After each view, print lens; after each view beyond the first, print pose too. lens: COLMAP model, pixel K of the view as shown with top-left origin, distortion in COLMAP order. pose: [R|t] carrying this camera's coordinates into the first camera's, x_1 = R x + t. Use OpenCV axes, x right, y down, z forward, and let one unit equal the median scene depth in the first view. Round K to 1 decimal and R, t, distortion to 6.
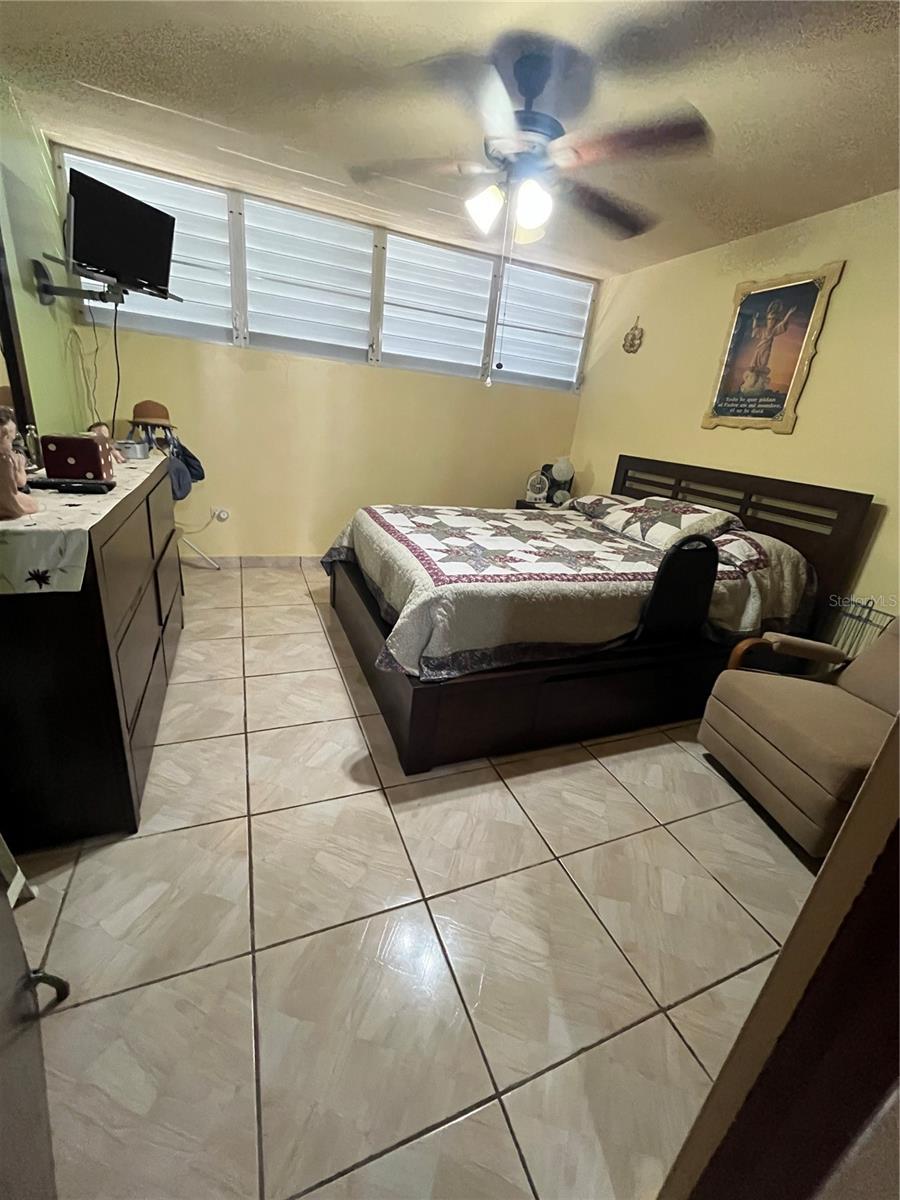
lens RADIAL K [[482.9, 0, 451.5], [0, 482.9, 597.7], [0, 0, 1]] dist [-0.000857, -0.000073]
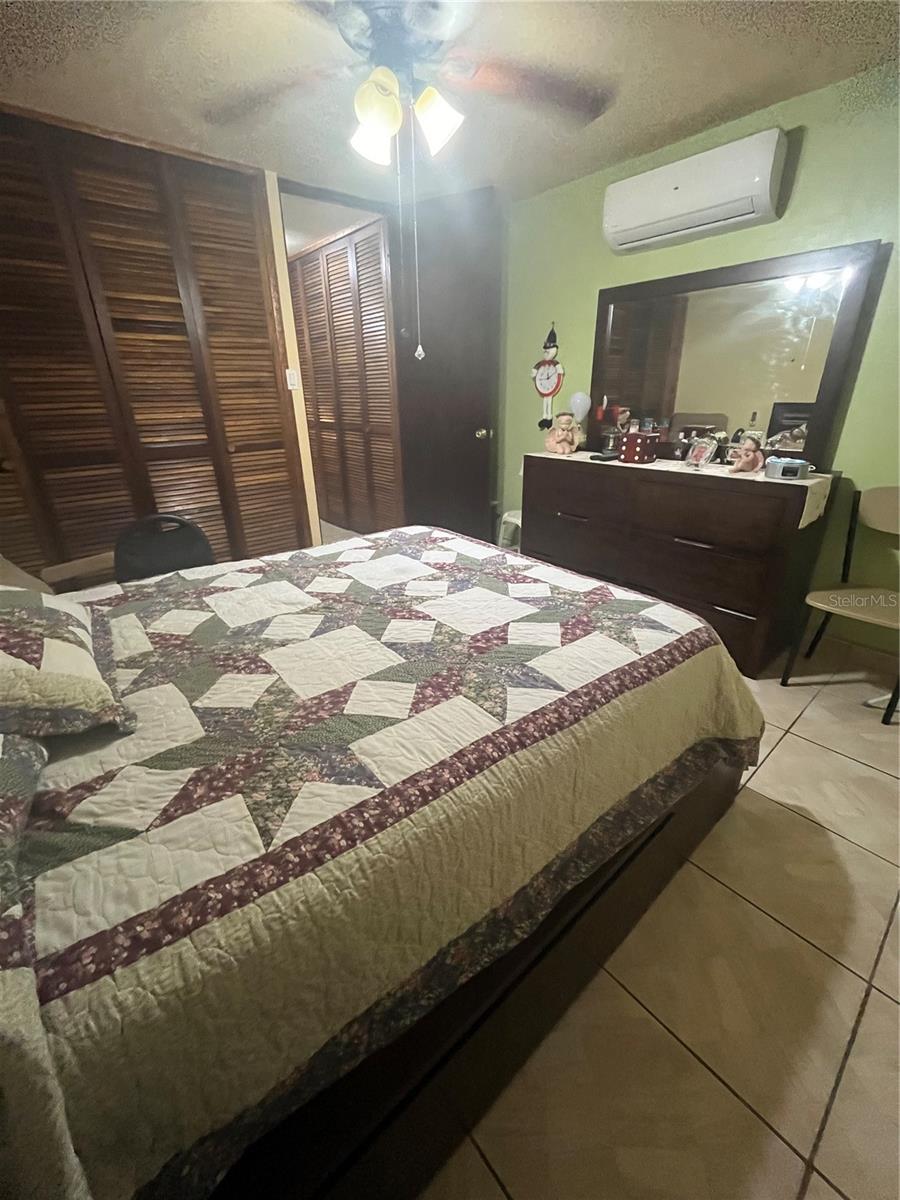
lens RADIAL K [[482.9, 0, 451.5], [0, 482.9, 597.7], [0, 0, 1]] dist [-0.000857, -0.000073]
pose [[-0.946961, 0.040362, -0.318804, 0.281591], [-0.186007, 0.740142, 0.646213, -0.657443], [0.262043, 0.671238, -0.693378, 1.781472]]
